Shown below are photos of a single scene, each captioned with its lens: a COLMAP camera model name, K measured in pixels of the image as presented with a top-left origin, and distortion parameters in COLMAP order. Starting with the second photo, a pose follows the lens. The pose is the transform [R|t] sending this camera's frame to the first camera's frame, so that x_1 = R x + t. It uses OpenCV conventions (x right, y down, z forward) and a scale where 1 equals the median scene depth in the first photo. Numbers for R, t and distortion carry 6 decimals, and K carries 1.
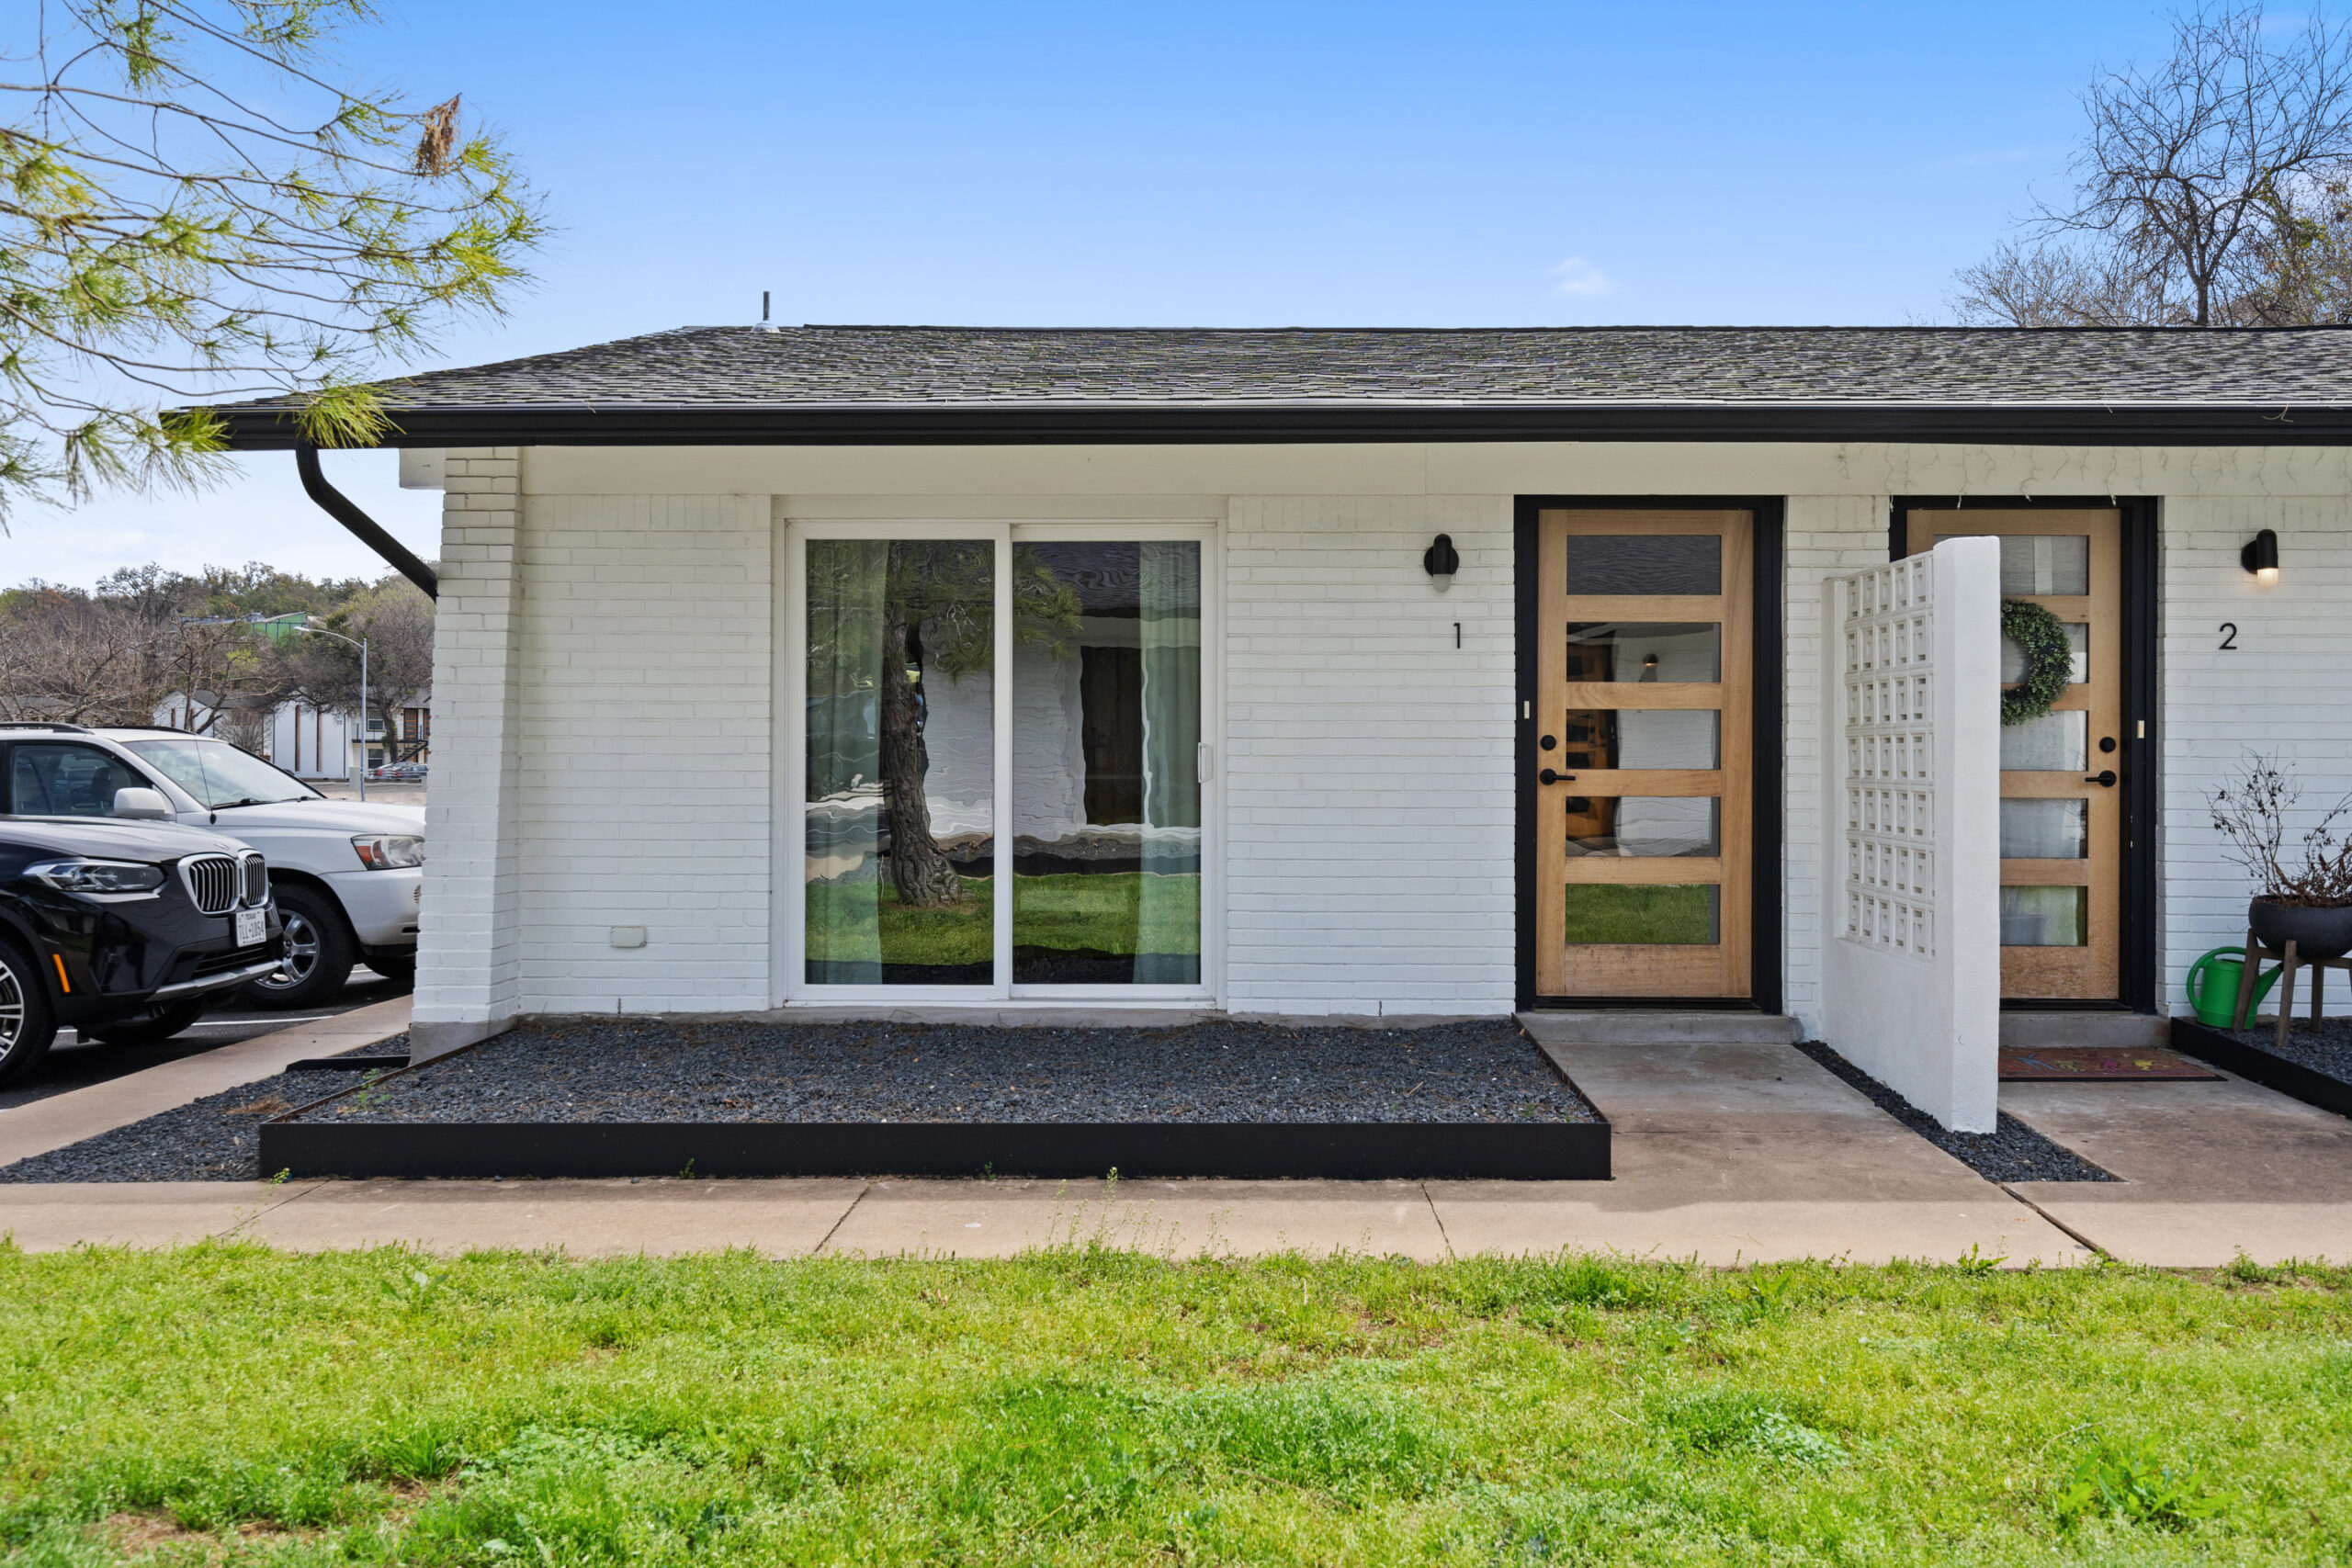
lens RADIAL K [[2026.5, 0, 1176.2], [0, 2026.5, 784.7], [0, 0, 1]] dist [0.005812, 0.001332]
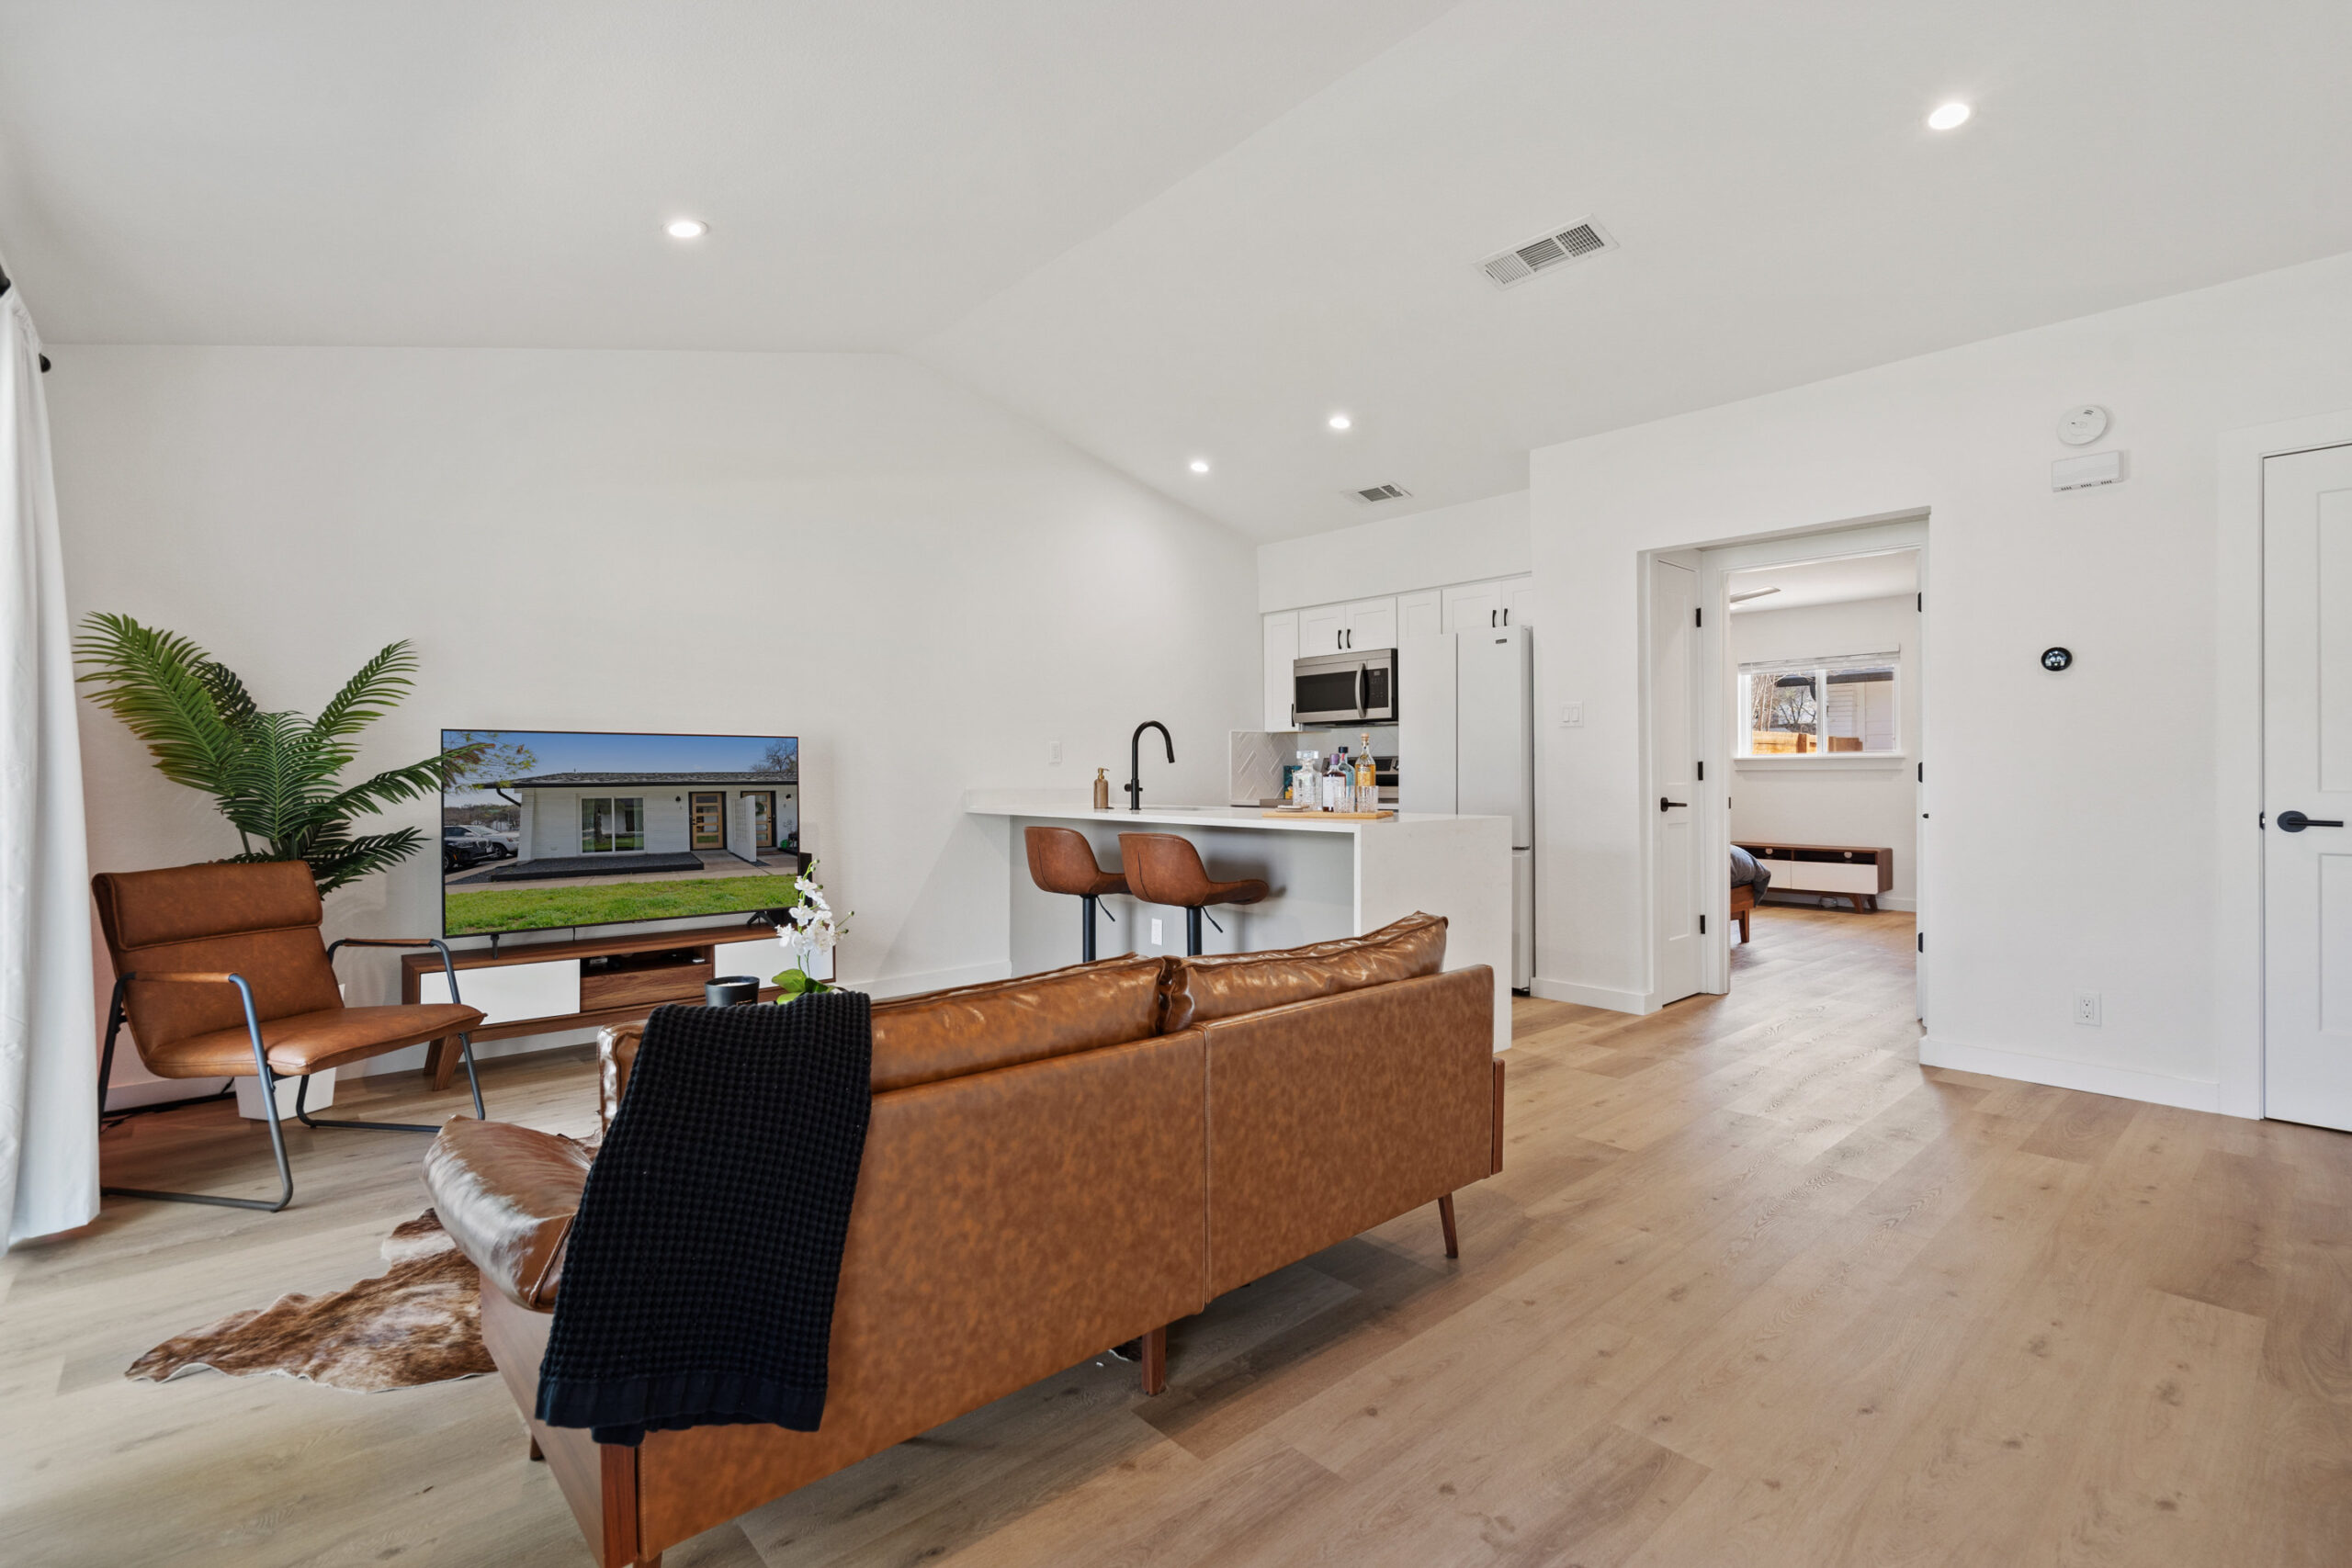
lens RADIAL K [[1097.4, 0, 1184.2], [0, 1097.4, 775.1], [0, 0, 1]] dist [0.002540, 0.000668]
pose [[0.874285, 0.009224, 0.485325, -0.210209], [0.202163, 0.902064, -0.381328, 1.766692], [-0.441312, 0.431504, 0.786796, -3.127528]]
